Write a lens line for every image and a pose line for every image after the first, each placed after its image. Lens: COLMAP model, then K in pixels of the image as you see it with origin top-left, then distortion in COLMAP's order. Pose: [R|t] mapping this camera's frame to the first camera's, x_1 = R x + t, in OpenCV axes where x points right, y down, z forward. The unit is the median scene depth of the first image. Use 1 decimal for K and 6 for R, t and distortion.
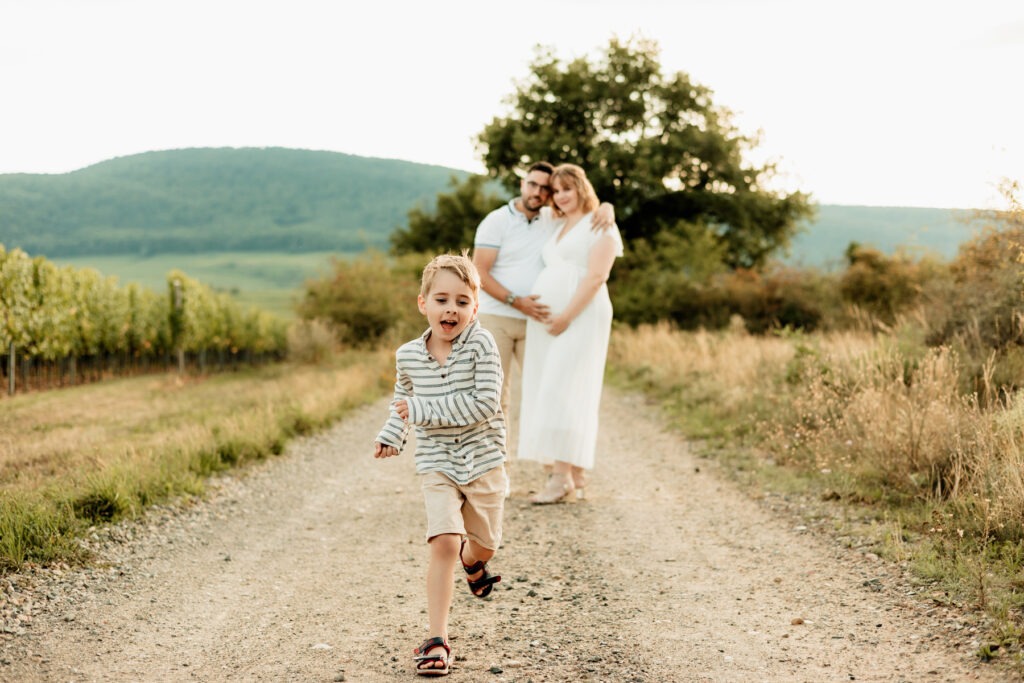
lens RADIAL K [[1437.0, 0, 509.1], [0, 1437.0, 337.0], [0, 0, 1]] dist [0.027125, 0.000000]
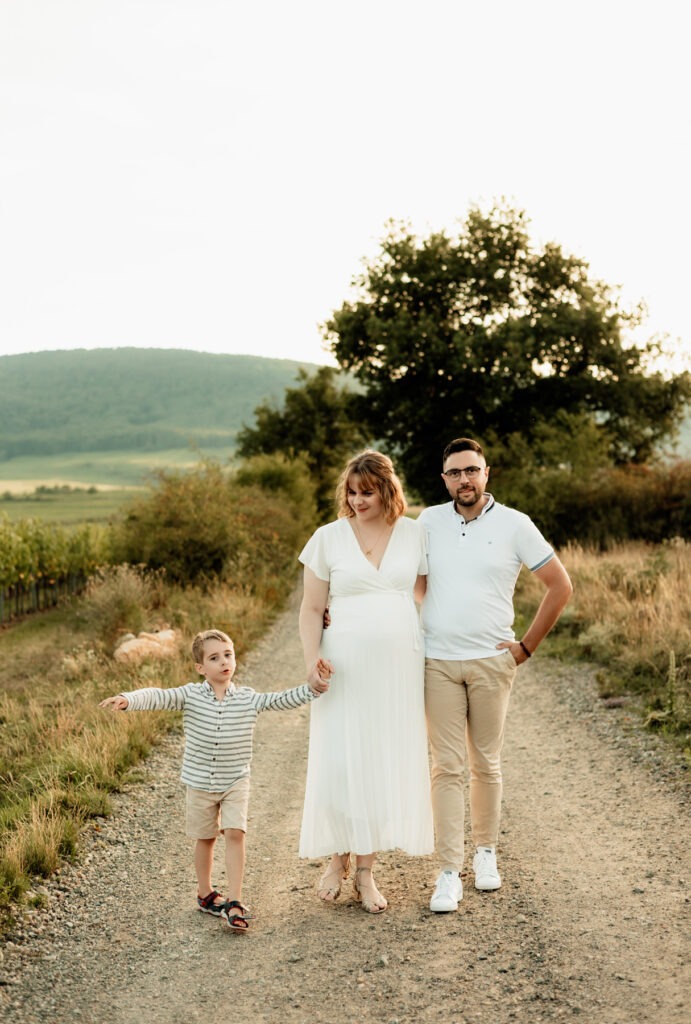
lens RADIAL K [[1353.9, 0, 347.8], [0, 1353.9, 513.3], [0, 0, 1]] dist [0.015735, 0.000000]
pose [[0.999312, -0.035778, -0.009809, -0.004574], [0.035733, 0.999350, -0.004730, -0.016789], [0.009972, 0.004376, 0.999941, 0.152463]]
